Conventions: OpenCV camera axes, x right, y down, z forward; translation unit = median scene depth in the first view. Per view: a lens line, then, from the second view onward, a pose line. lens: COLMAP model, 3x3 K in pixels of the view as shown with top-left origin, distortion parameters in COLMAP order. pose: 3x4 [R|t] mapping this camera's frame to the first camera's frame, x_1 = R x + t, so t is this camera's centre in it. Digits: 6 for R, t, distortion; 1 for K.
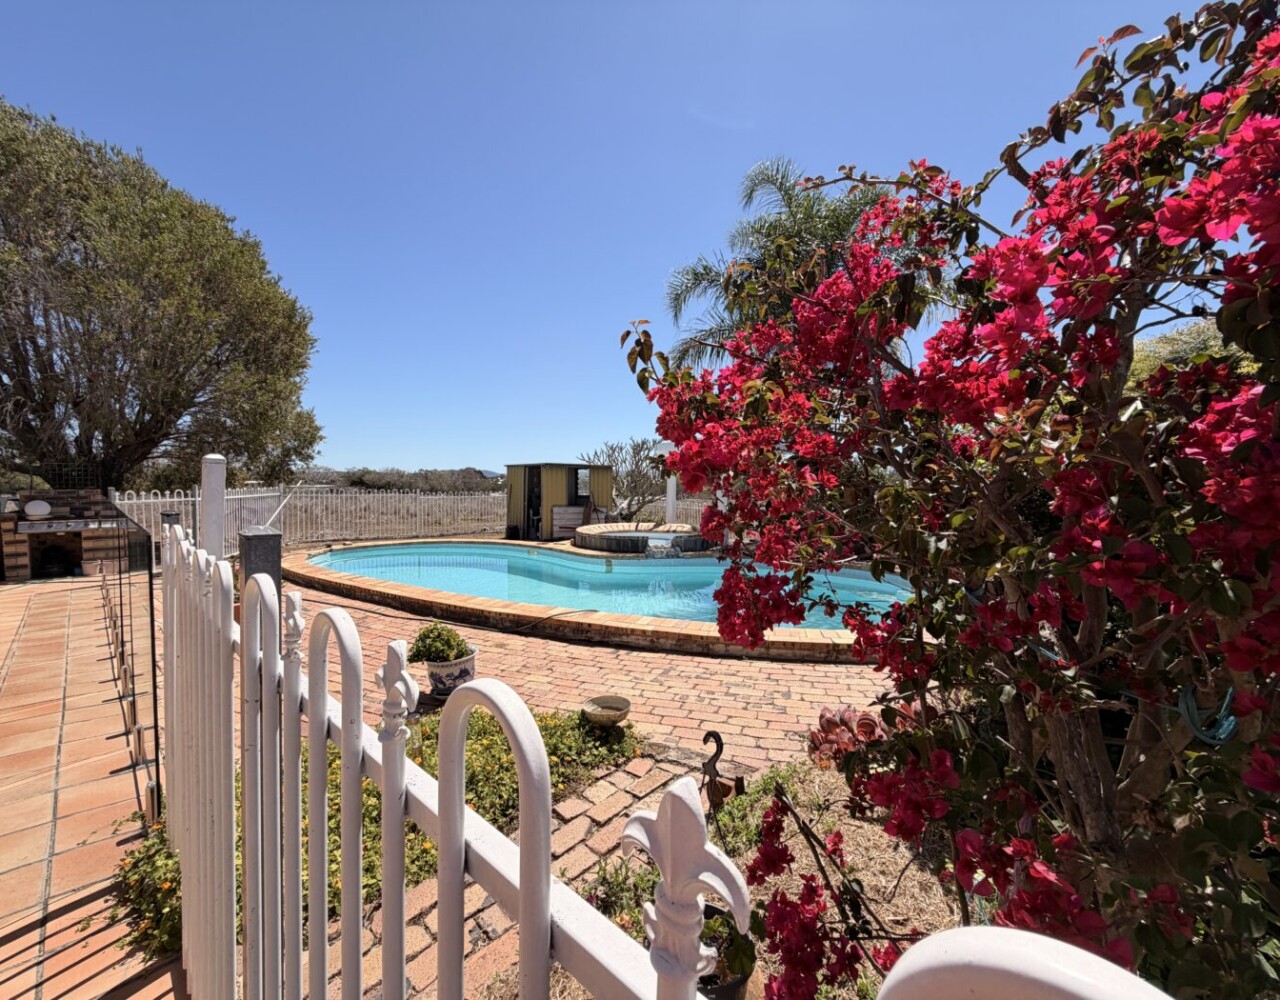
lens RADIAL K [[530.6, 0, 635.9], [0, 530.6, 500.4], [0, 0, 1]] dist [0.000960, -0.000394]
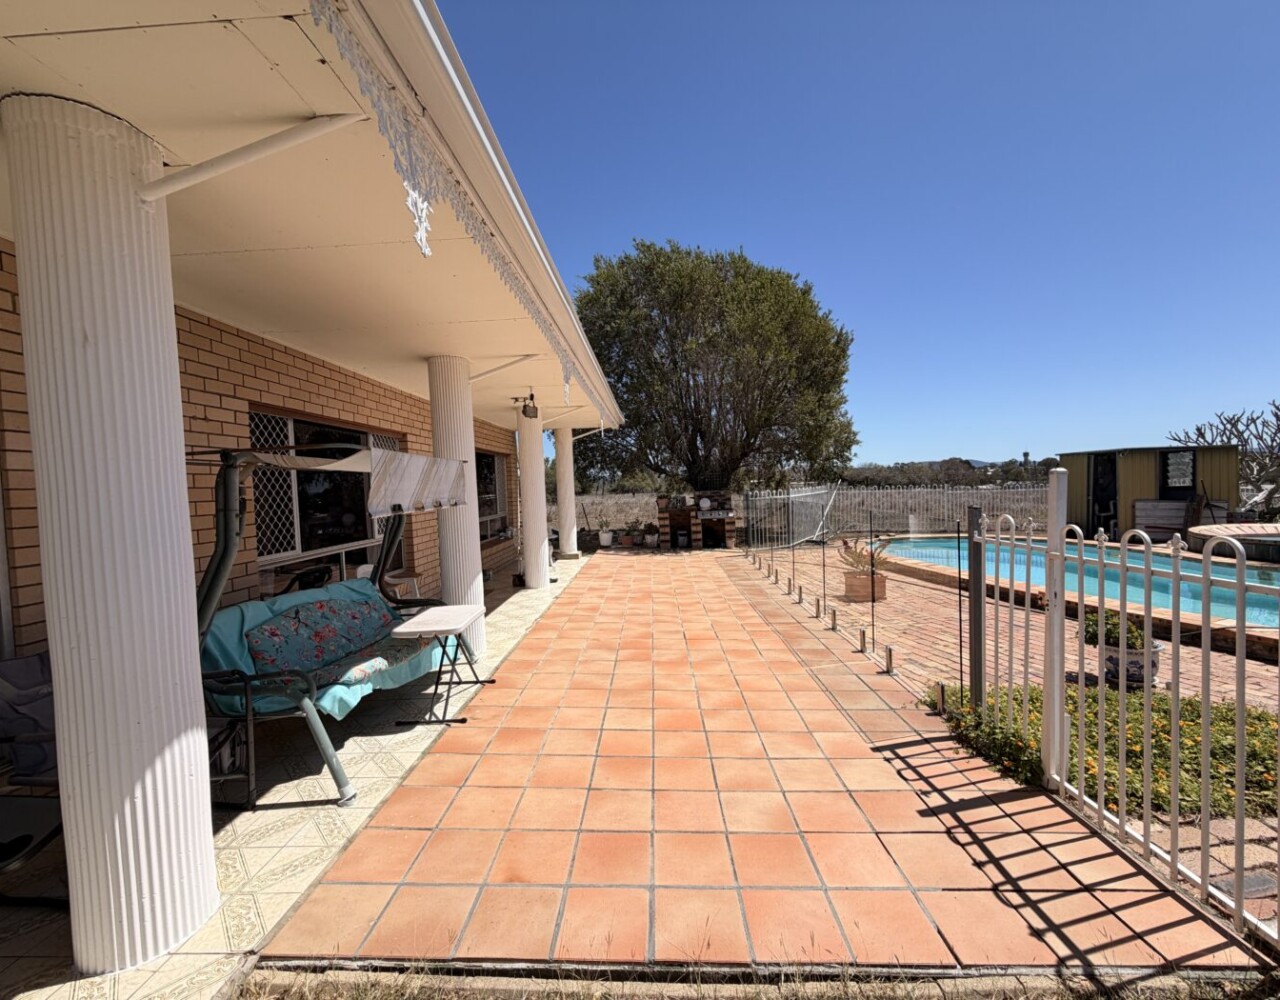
lens RADIAL K [[530.6, 0, 636.6], [0, 530.6, 501.5], [0, 0, 1]] dist [0.000960, -0.000394]
pose [[0.670635, -0.001854, -0.741785, -0.069836], [0.011095, 0.999910, 0.007532, -0.002413], [0.741705, -0.013281, 0.670595, -0.129566]]
